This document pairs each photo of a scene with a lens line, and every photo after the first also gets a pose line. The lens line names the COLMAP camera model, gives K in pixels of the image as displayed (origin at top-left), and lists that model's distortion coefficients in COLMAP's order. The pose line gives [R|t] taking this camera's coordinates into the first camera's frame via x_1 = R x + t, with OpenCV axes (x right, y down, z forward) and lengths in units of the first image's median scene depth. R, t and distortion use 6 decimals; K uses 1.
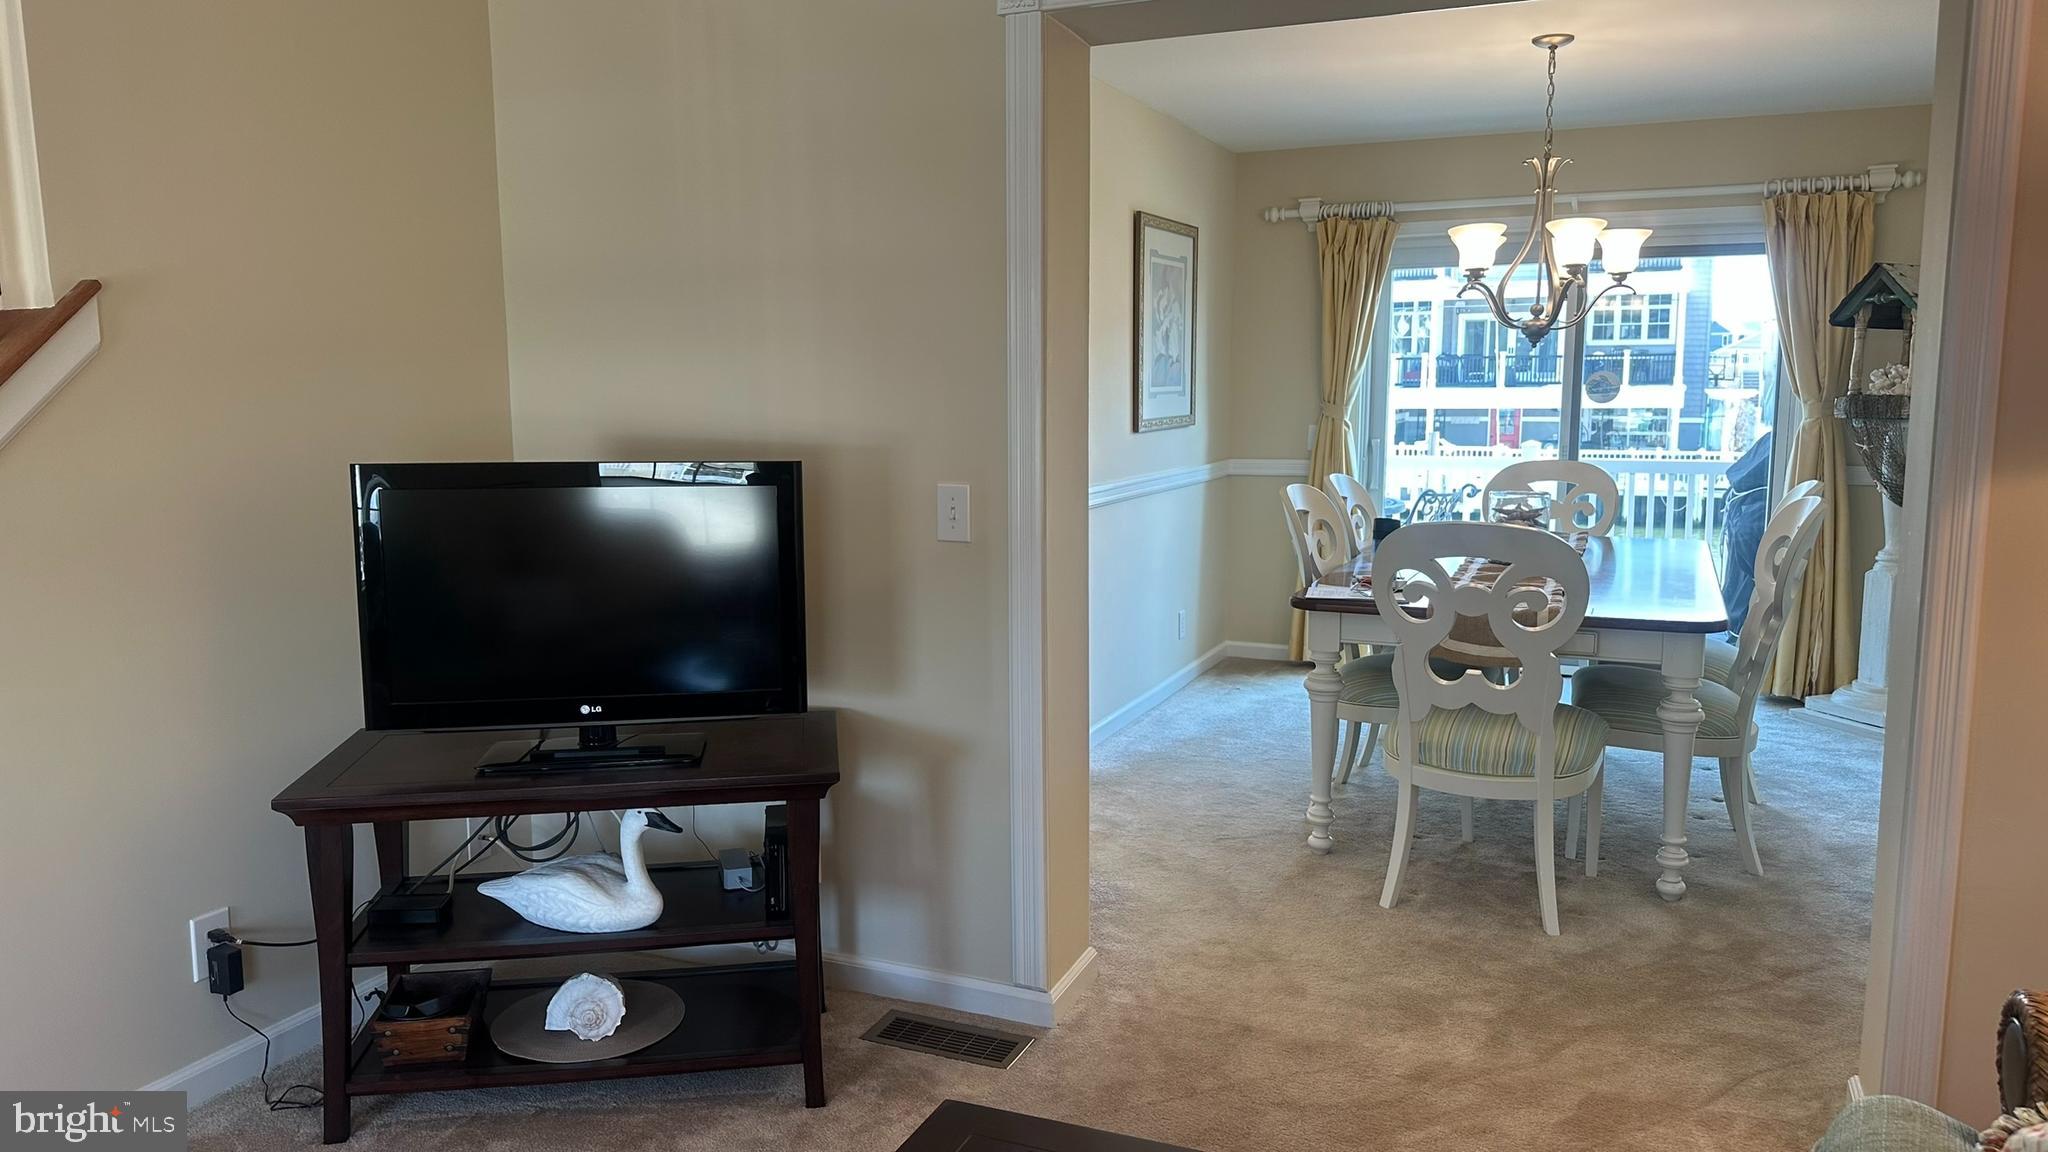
lens RADIAL K [[1426.1, 0, 1010.1], [0, 1426.1, 573.0], [0, 0, 1]] dist [0.111402, -0.148285]
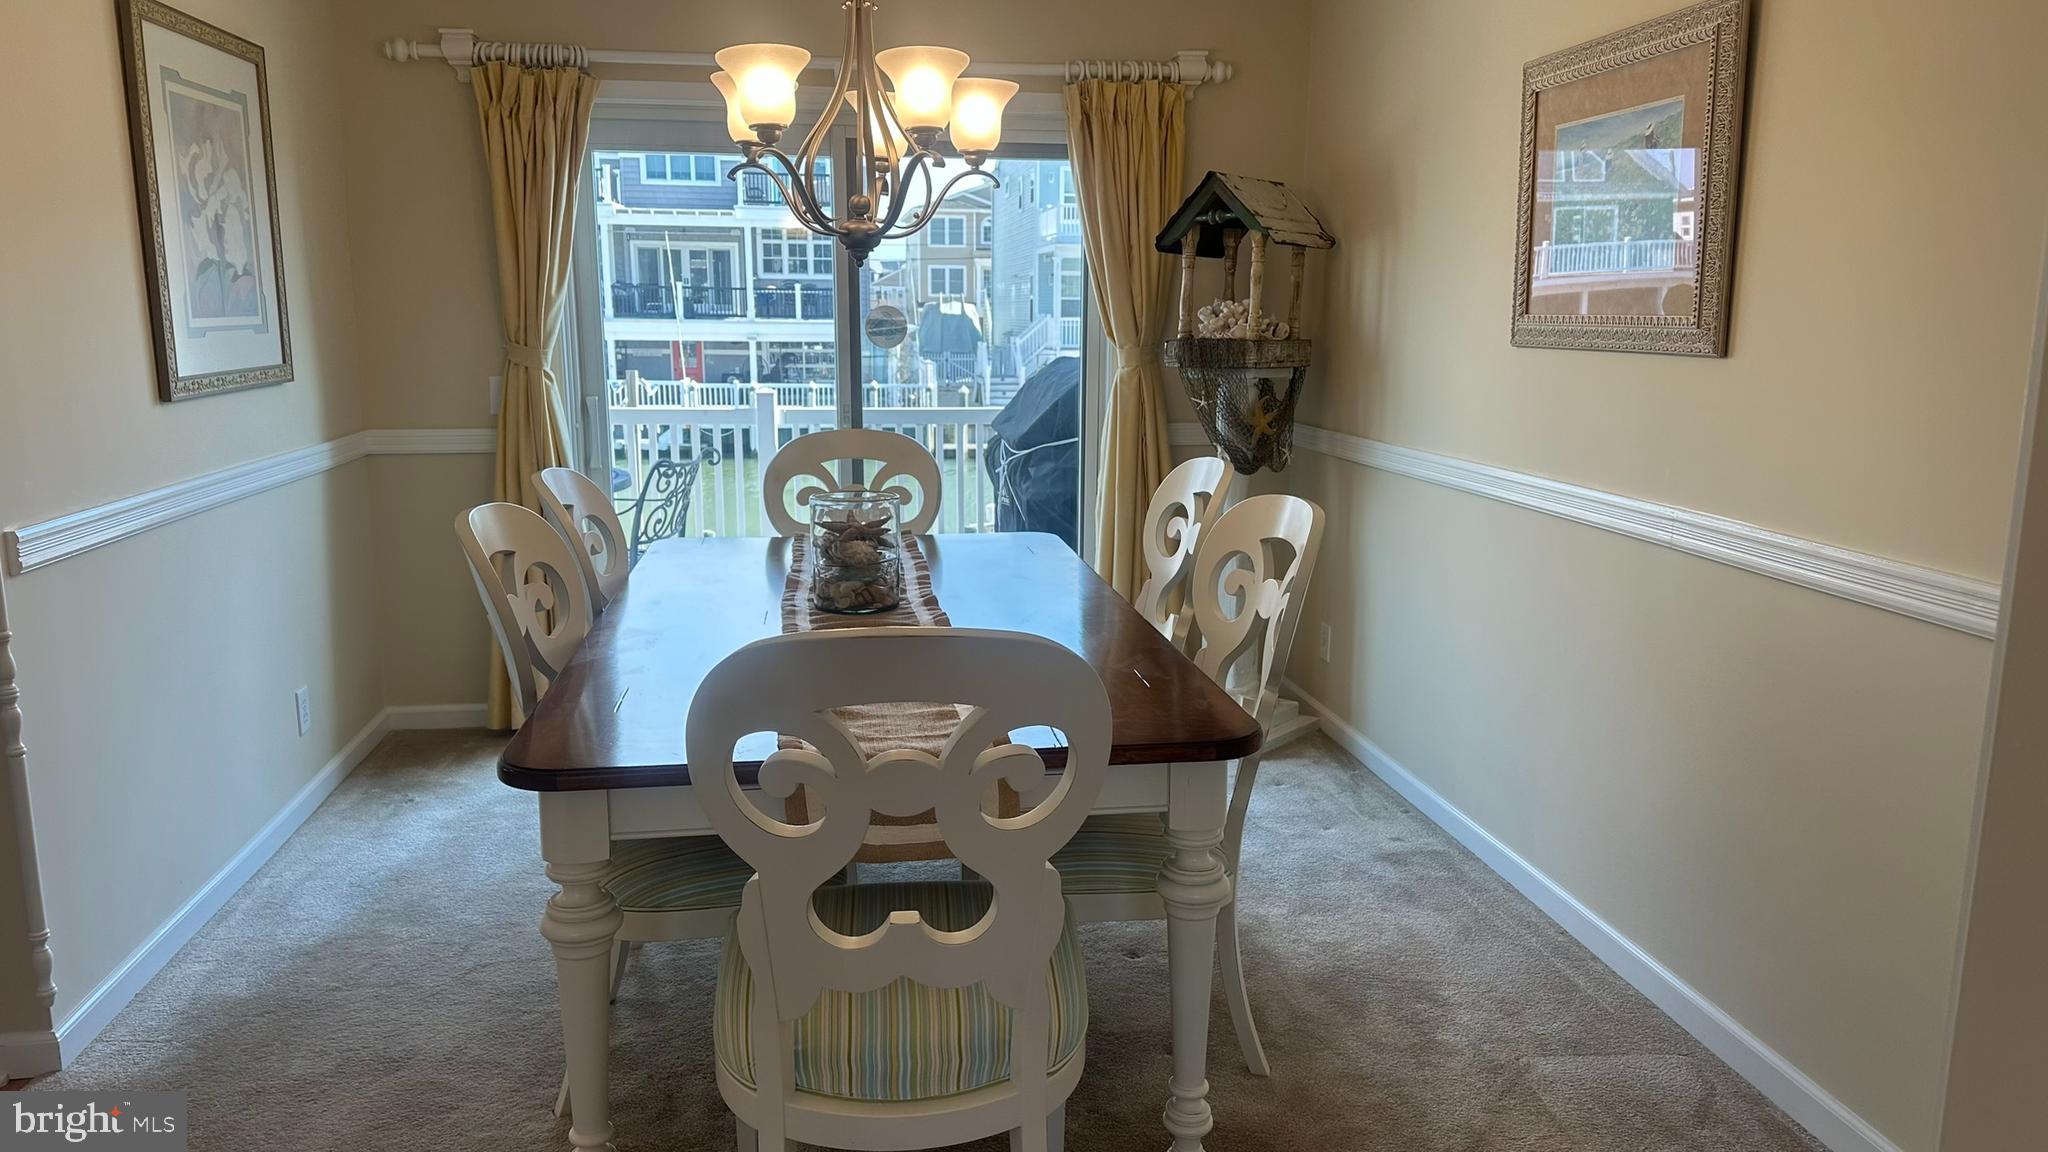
lens RADIAL K [[1426.1, 0, 1010.1], [0, 1426.1, 573.0], [0, 0, 1]] dist [0.111402, -0.148285]
pose [[0.850193, -0.088611, 0.518960, 0.060913], [0.063820, 0.995811, 0.065478, -0.043780], [-0.522588, -0.022549, 0.852287, 0.318053]]
